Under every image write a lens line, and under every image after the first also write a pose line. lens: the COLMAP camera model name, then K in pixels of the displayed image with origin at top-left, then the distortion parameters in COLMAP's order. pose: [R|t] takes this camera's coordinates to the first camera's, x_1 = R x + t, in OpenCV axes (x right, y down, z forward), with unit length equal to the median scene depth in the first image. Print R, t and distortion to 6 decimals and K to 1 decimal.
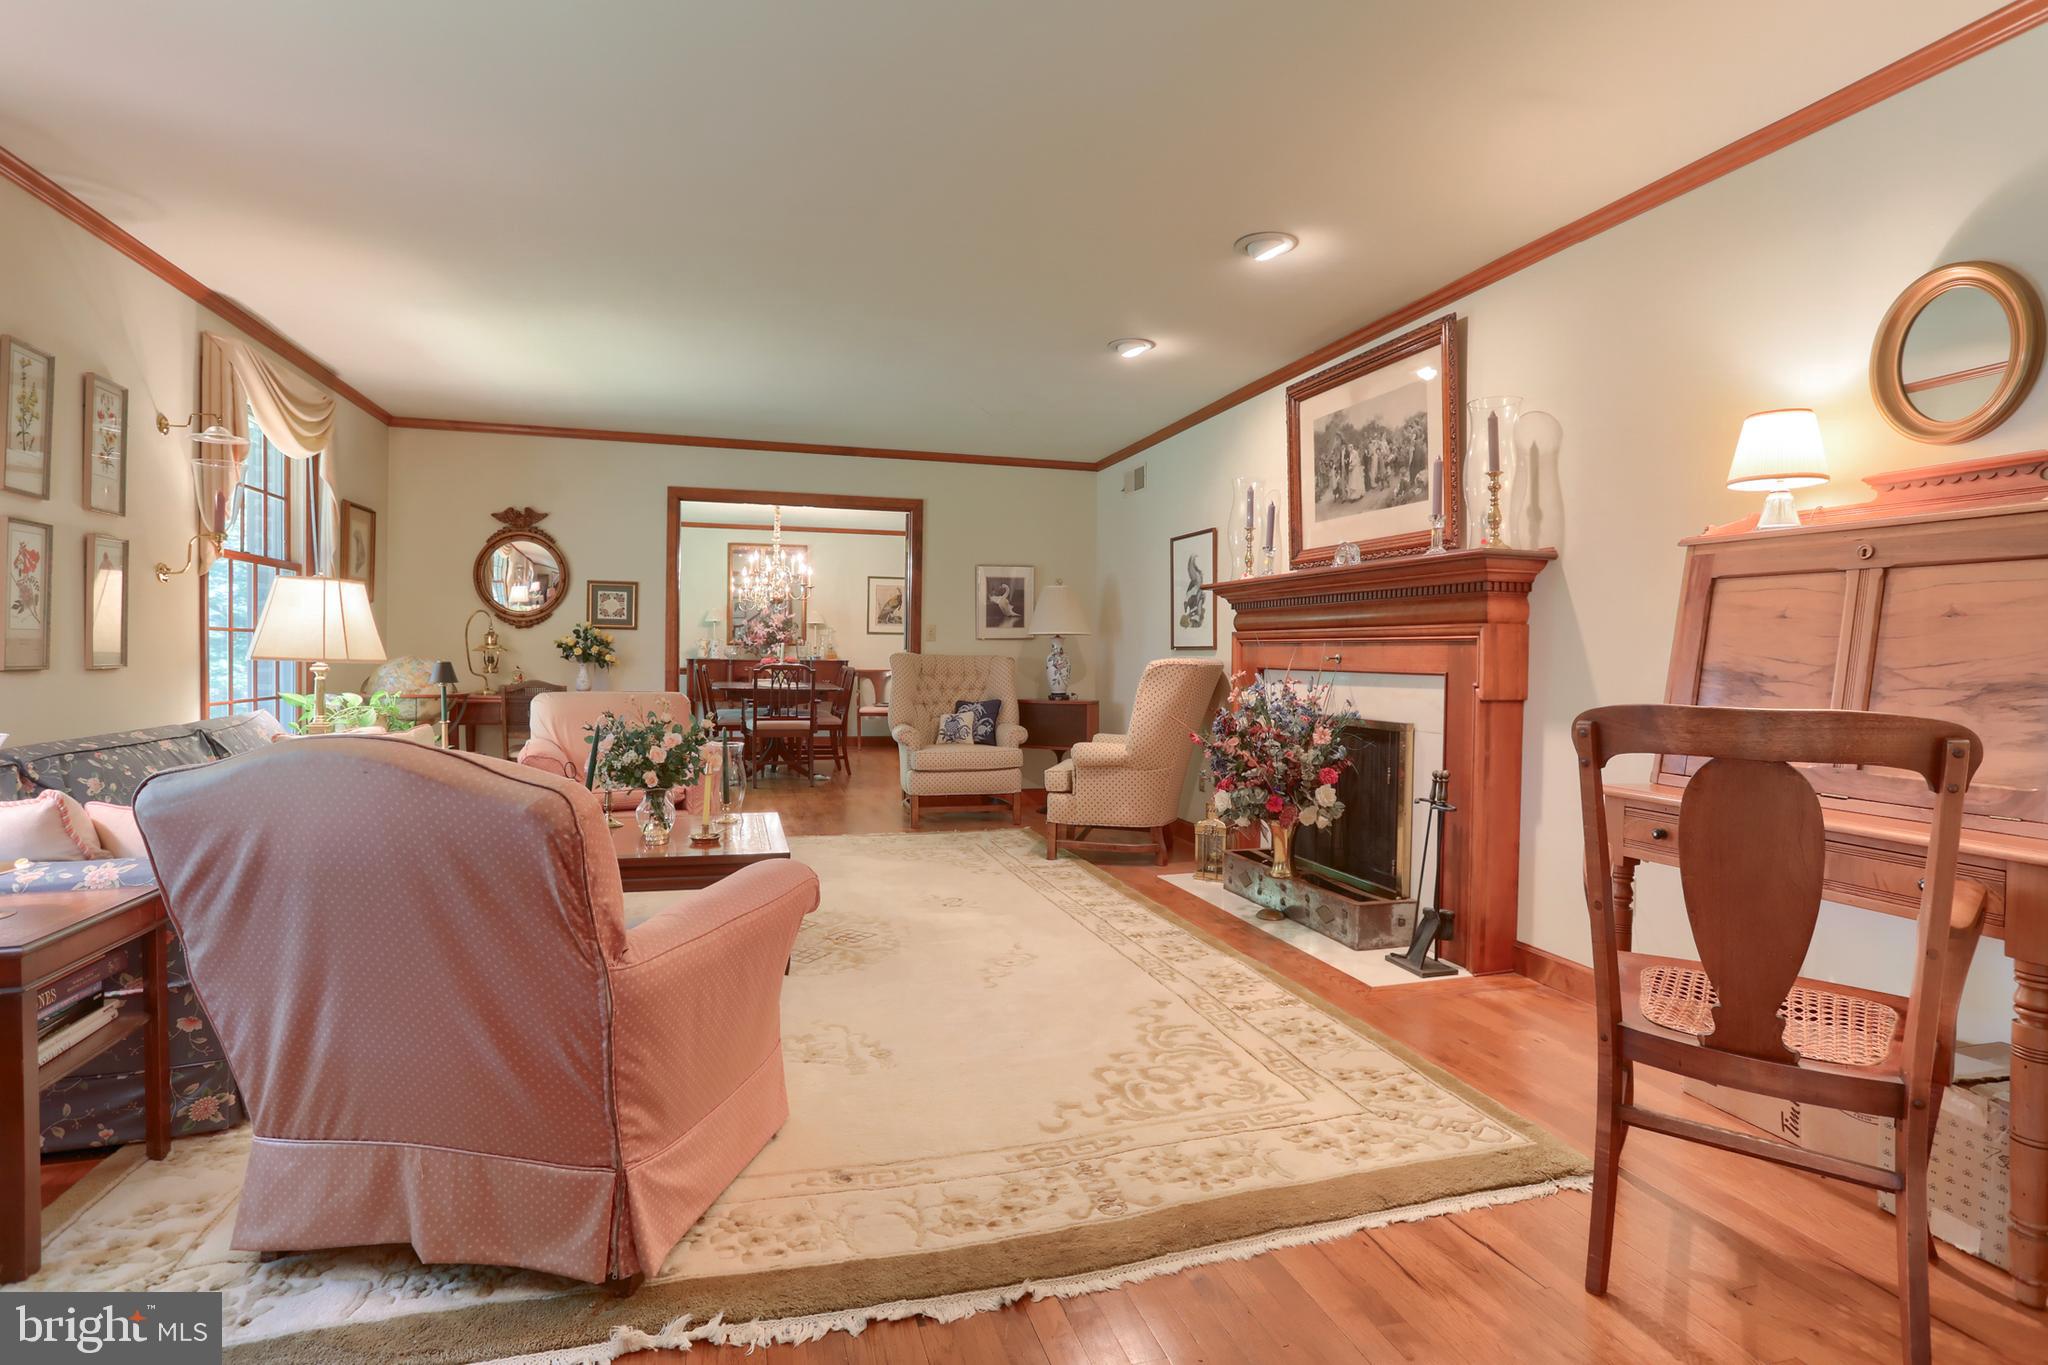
lens RADIAL K [[1027.9, 0, 1035.9], [0, 1027.9, 676.1], [0, 0, 1]] dist [-0.057206, 0.029090]
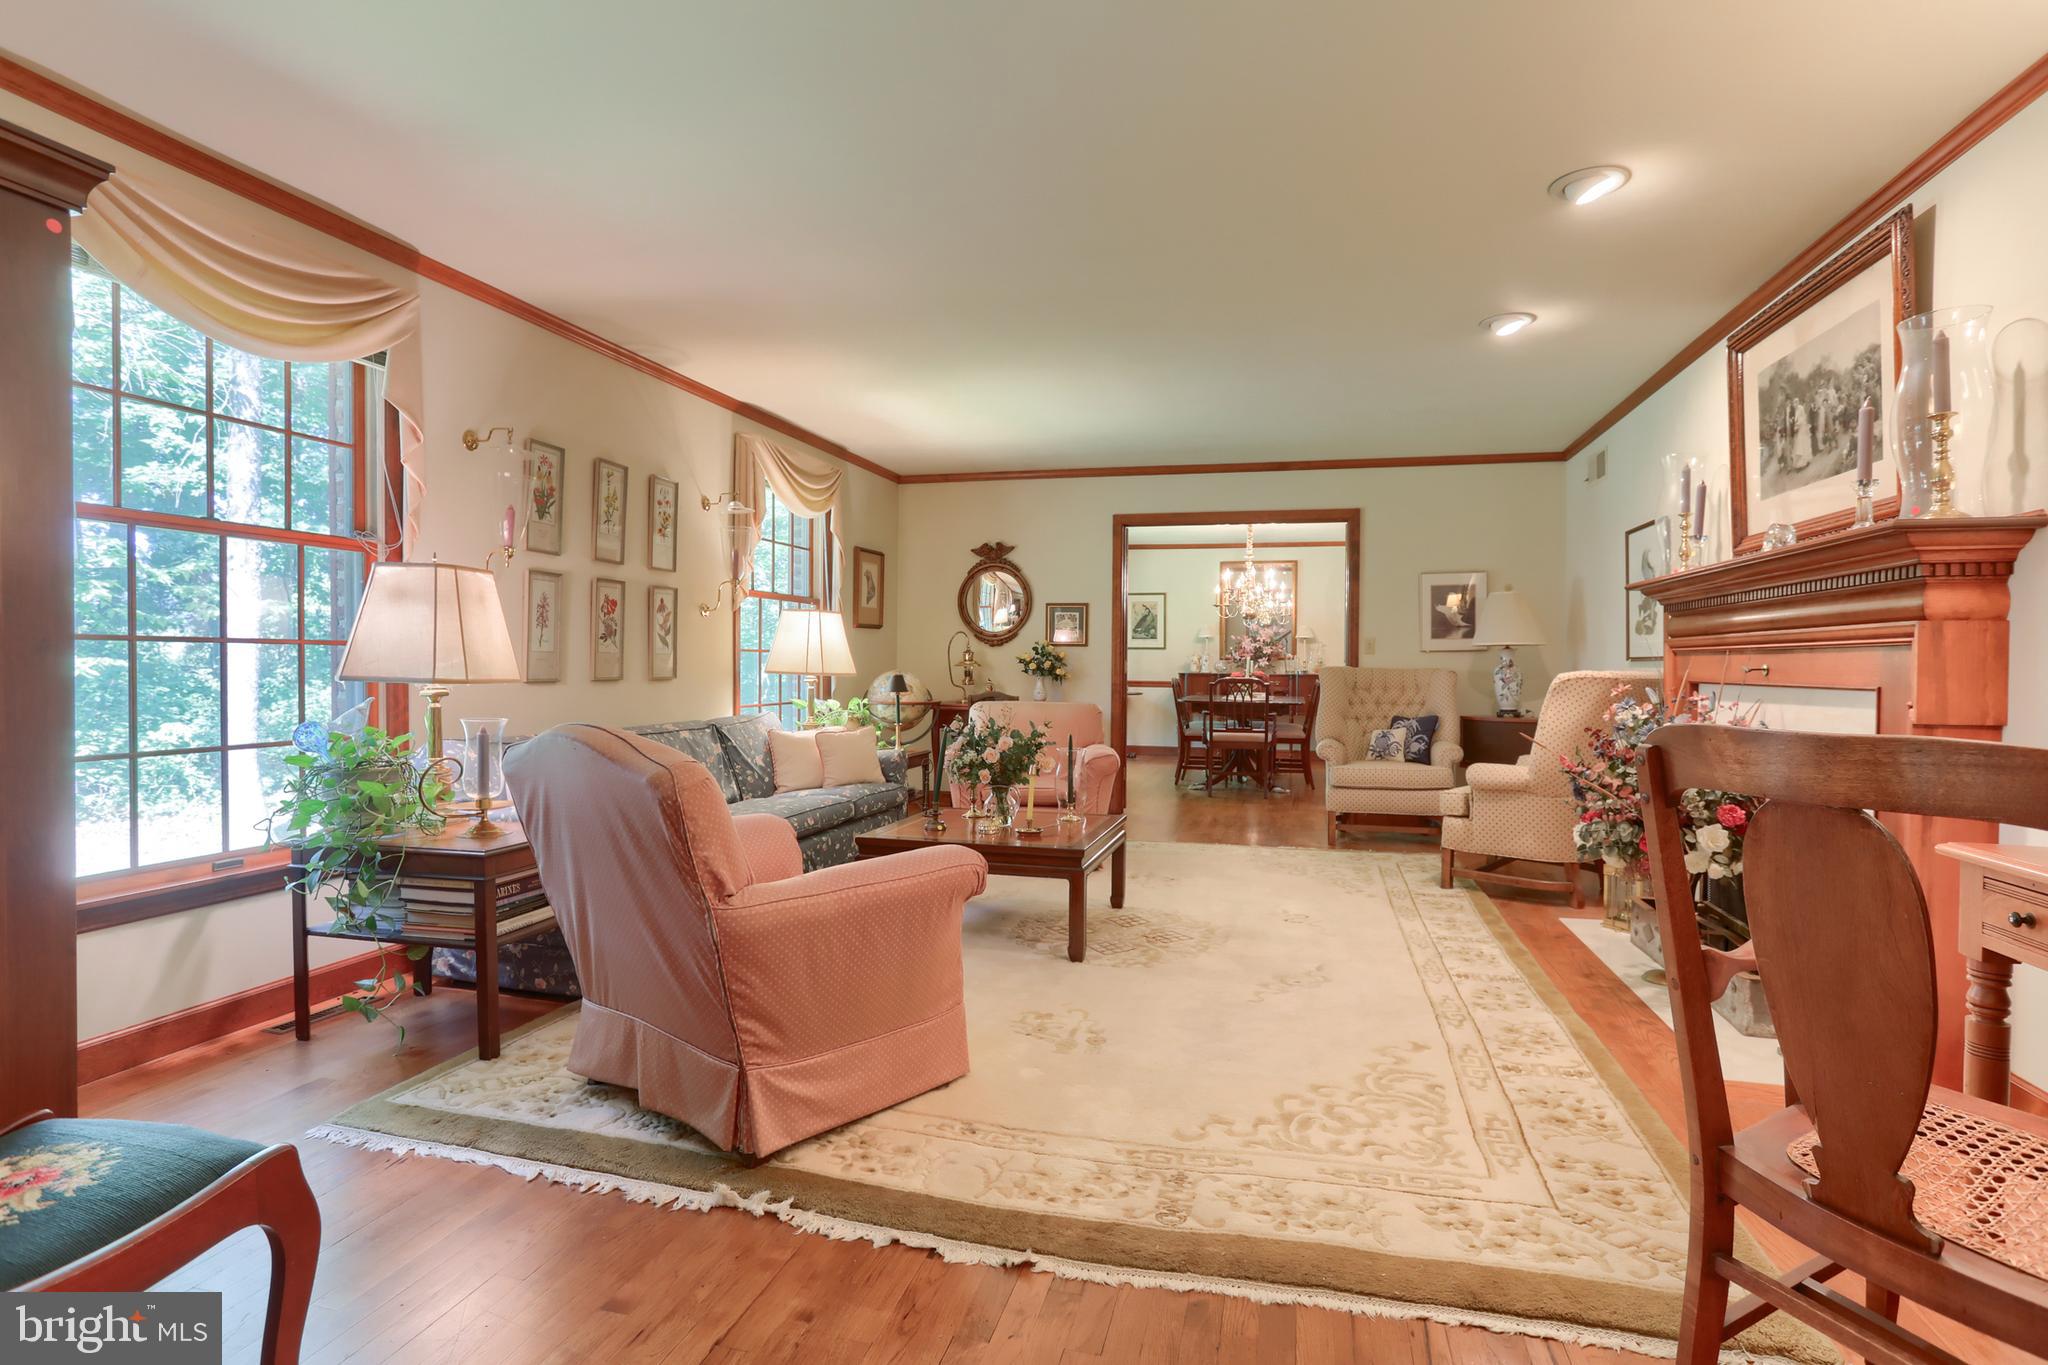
lens RADIAL K [[1027.9, 0, 1047.7], [0, 1027.9, 686.2], [0, 0, 1]] dist [-0.057206, 0.029090]
pose [[0.851807, 0.004277, -0.523838, 0.269724], [-0.006772, 0.999973, -0.002847, 0.002138], [0.523812, 0.005972, 0.851813, 0.044643]]
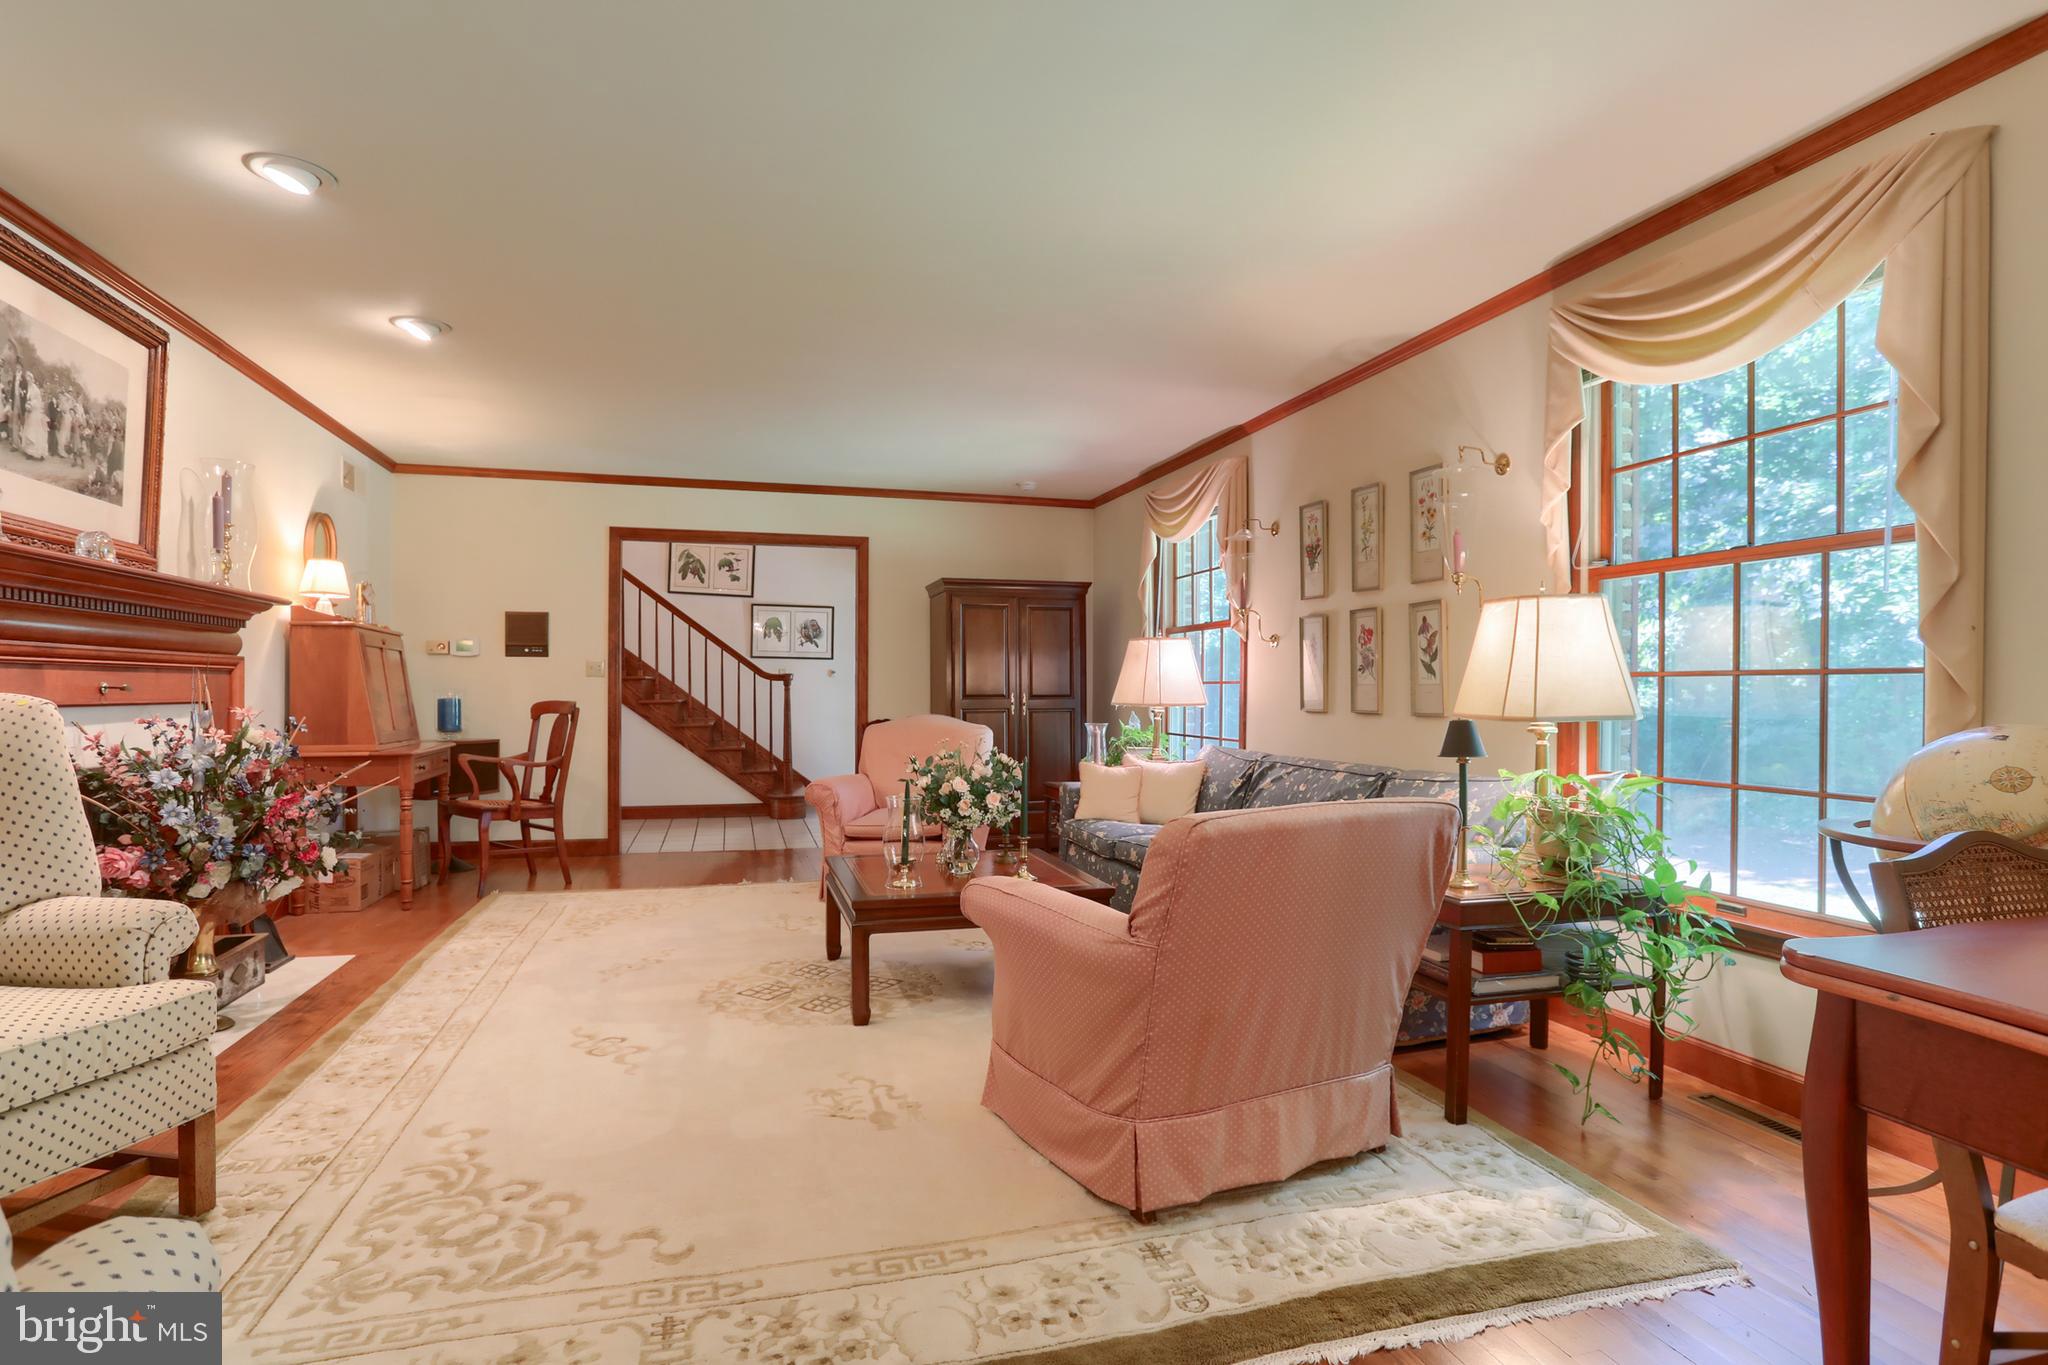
lens RADIAL K [[1027.9, 0, 1010.1], [0, 1027.9, 688.7], [0, 0, 1]] dist [-0.057206, 0.029090]
pose [[-0.998985, -0.018475, 0.041087, -0.455682], [-0.017587, 0.999607, 0.021850, -0.051820], [-0.041475, 0.021105, -0.998917, 1.992838]]
